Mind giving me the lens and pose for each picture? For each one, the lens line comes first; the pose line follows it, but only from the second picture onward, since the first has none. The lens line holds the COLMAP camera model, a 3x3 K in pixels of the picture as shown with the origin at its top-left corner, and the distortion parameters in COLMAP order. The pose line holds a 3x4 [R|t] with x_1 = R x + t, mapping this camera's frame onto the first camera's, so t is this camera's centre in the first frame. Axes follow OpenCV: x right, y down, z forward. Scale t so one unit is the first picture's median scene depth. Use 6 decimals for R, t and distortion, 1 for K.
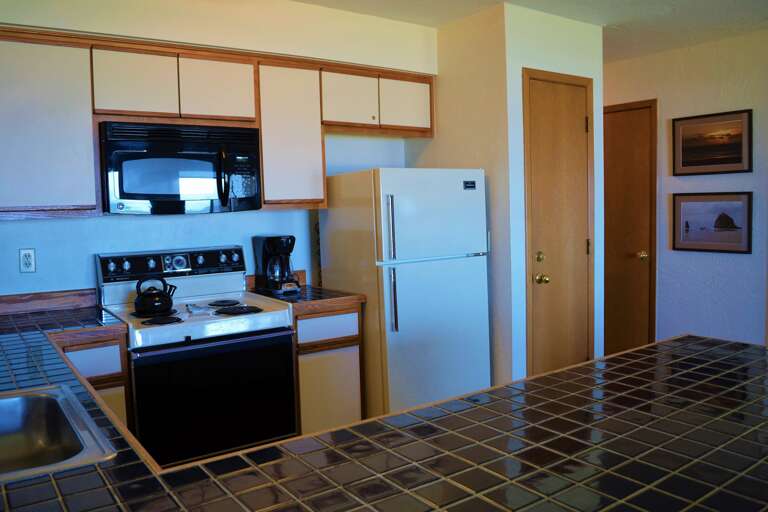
lens RADIAL K [[612.2, 0, 379.8], [0, 612.2, 255.8], [0, 0, 1]] dist [-0.088651, 0.020644]
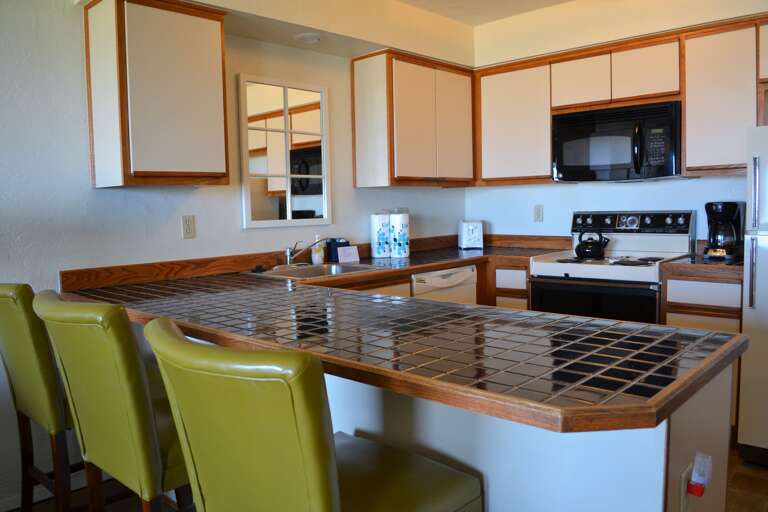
lens RADIAL K [[612.2, 0, 378.1], [0, 612.2, 254.0], [0, 0, 1]] dist [-0.088651, 0.020644]
pose [[0.200787, 0.097523, -0.974769, 0.743043], [-0.055836, 0.994554, 0.088001, -0.002206], [0.978042, 0.036758, 0.205138, 0.271538]]
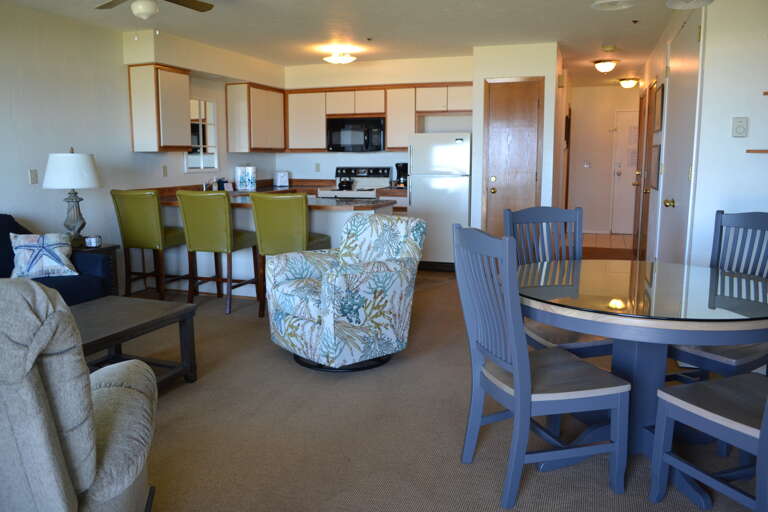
lens RADIAL K [[612.2, 0, 379.7], [0, 612.2, 258.6], [0, 0, 1]] dist [-0.088651, 0.020644]
pose [[0.589282, 0.154714, -0.792975, 1.769498], [-0.076421, 0.987767, 0.135928, 0.017198], [0.804305, -0.019500, 0.593897, -0.449143]]
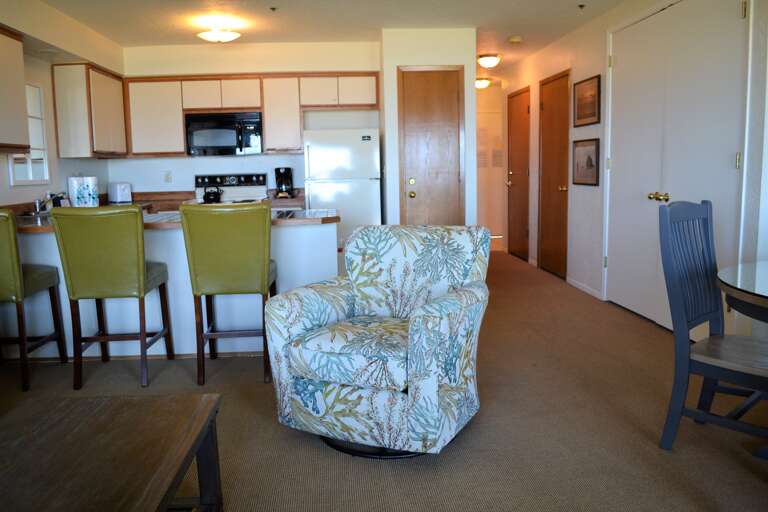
lens RADIAL K [[612.2, 0, 380.1], [0, 612.2, 258.6], [0, 0, 1]] dist [-0.088651, 0.020644]
pose [[0.859969, 0.080164, -0.504010, 1.153918], [-0.039719, 0.995104, 0.090504, 0.069989], [0.508798, -0.057812, 0.858943, -0.518451]]
